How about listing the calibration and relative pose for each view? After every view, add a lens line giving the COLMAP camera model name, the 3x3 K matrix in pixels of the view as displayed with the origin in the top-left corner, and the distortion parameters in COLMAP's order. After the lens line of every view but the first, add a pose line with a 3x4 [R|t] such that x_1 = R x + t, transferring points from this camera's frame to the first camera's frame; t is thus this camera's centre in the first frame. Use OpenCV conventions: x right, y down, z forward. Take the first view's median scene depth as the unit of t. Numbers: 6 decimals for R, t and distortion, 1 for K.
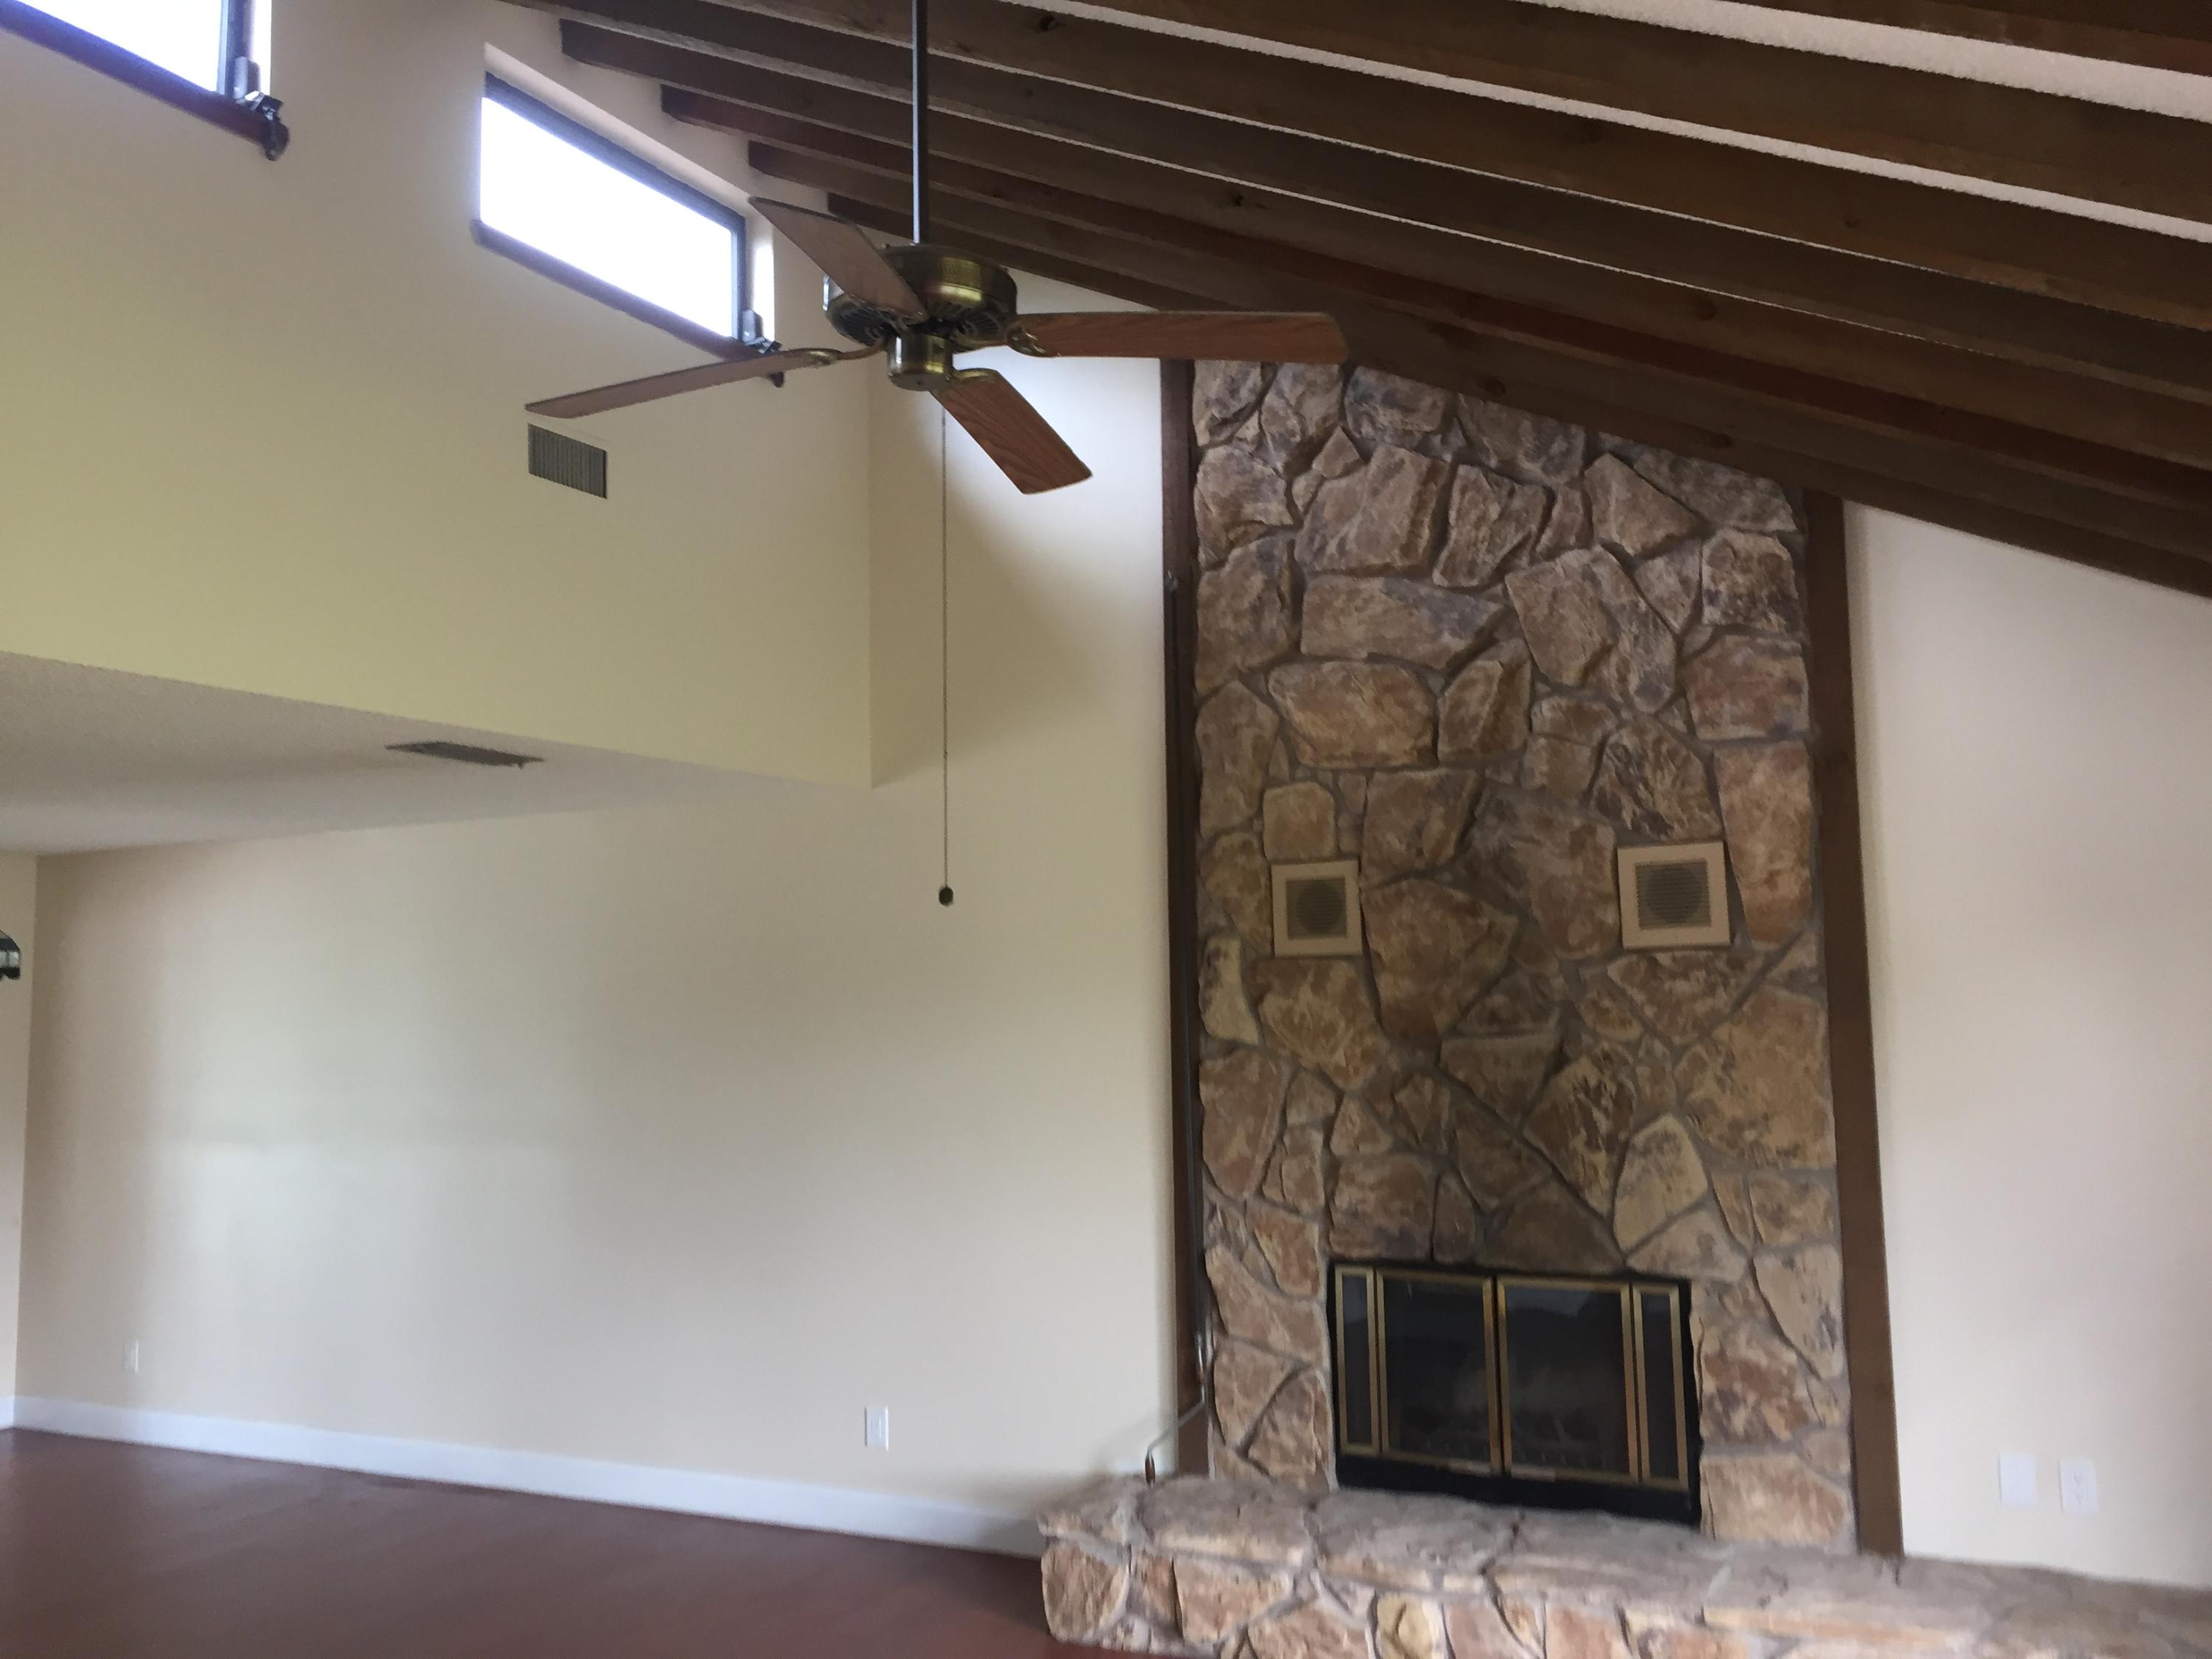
lens RADIAL K [[1877.6, 0, 1095.5], [0, 1877.6, 823.0], [0, 0, 1]] dist [0.073016, -0.089533]
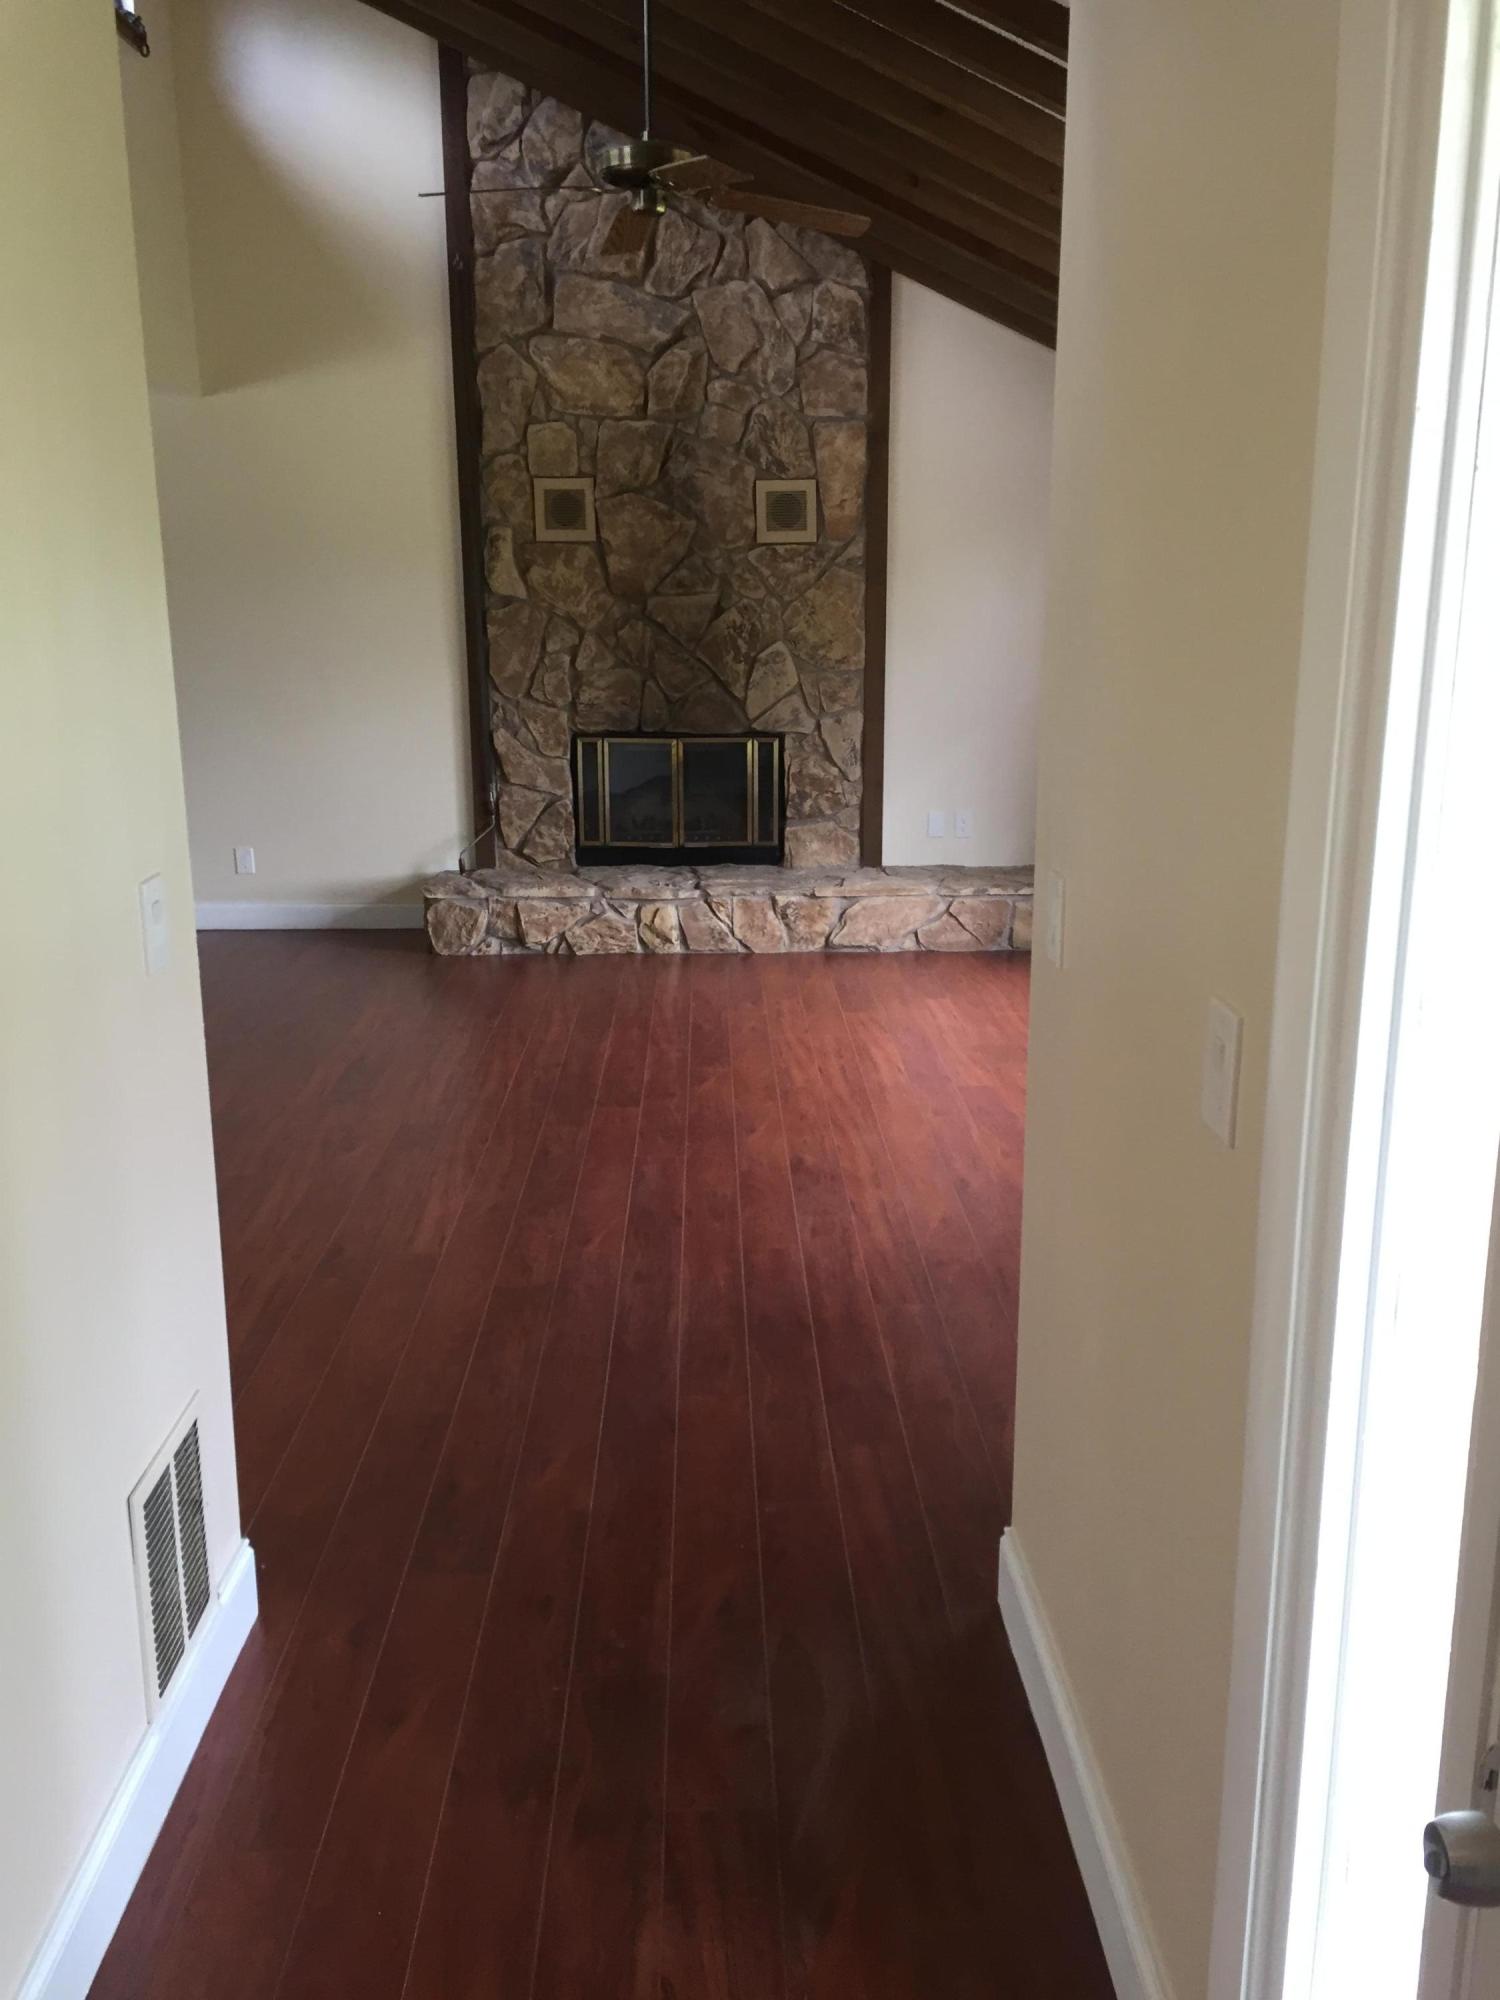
lens RADIAL K [[1697.7, 0, 754.2], [0, 1697.7, 1005.2], [0, 0, 1]] dist [0.073016, -0.089533]
pose [[0.870140, -0.099877, 0.482578, -0.497905], [-0.062502, 0.948973, 0.309103, -0.013027], [-0.488825, -0.299124, 0.819496, -0.377900]]
